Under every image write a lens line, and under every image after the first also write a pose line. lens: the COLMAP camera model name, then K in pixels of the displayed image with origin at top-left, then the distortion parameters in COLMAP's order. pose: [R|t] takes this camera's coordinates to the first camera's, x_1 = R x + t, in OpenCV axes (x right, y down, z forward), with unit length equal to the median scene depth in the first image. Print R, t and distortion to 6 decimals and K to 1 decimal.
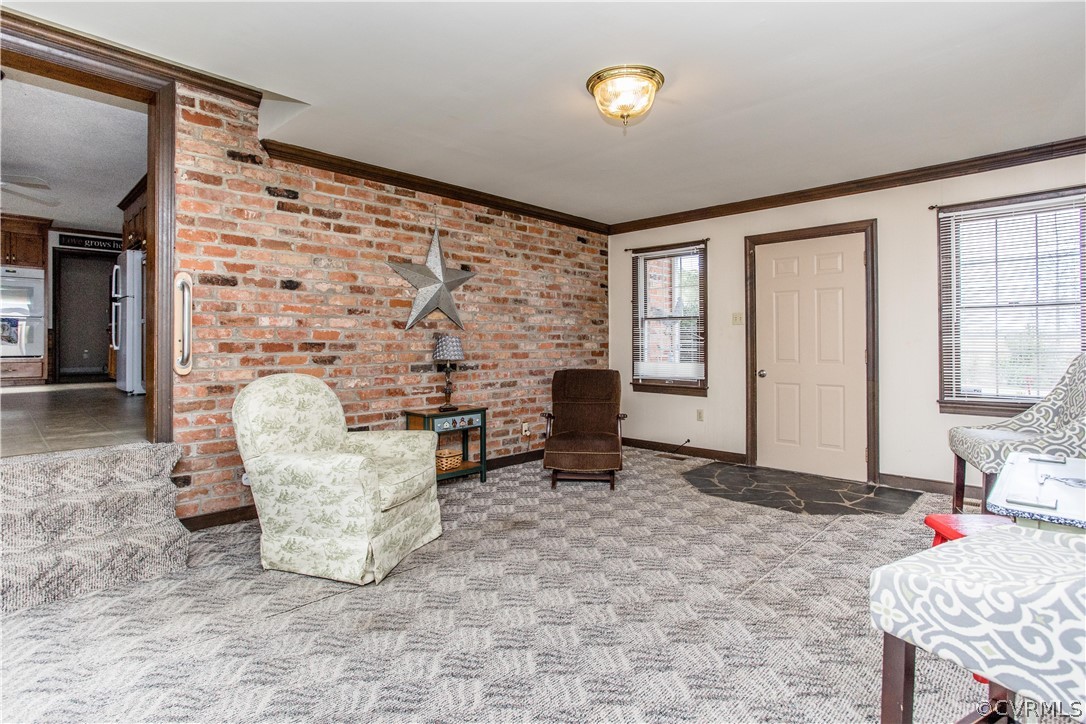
lens RADIAL K [[536.8, 0, 544.1], [0, 536.8, 338.9], [0, 0, 1]] dist [0.000025, 0.000036]
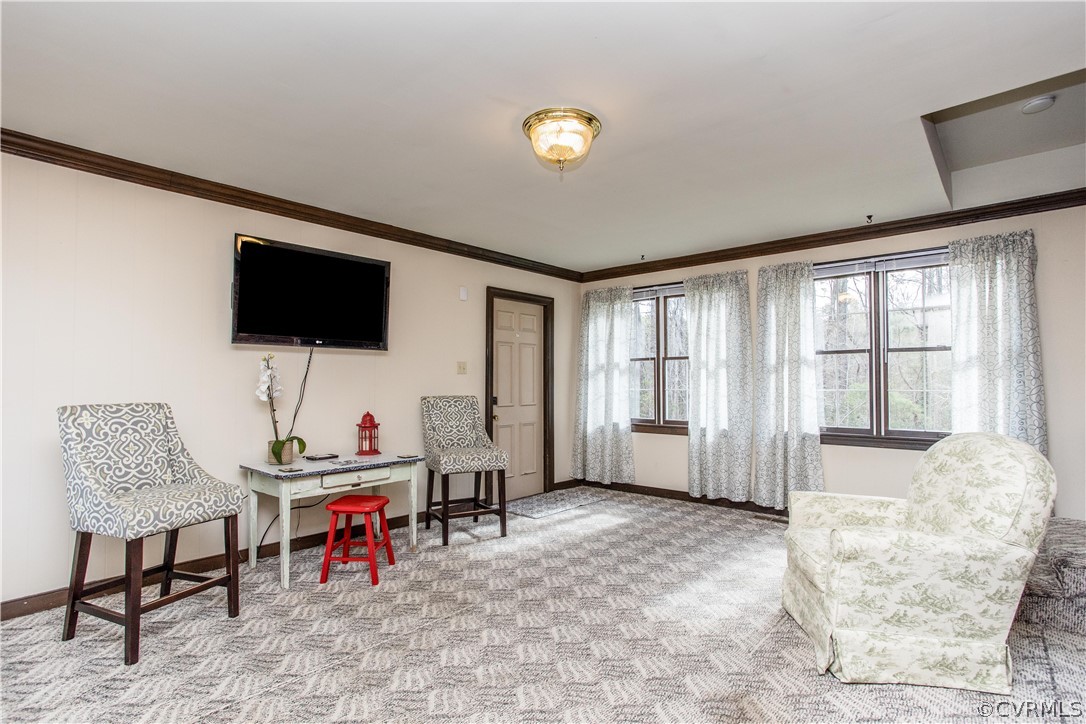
lens RADIAL K [[539.9, 0, 543.0], [0, 539.9, 362.0], [0, 0, 1]] dist [-0.000505, -0.000003]
pose [[-0.998489, -0.001645, -0.054924, 0.238540], [0.000871, 0.998952, -0.045762, -0.008507], [0.054942, -0.045741, -0.997441, 1.954739]]
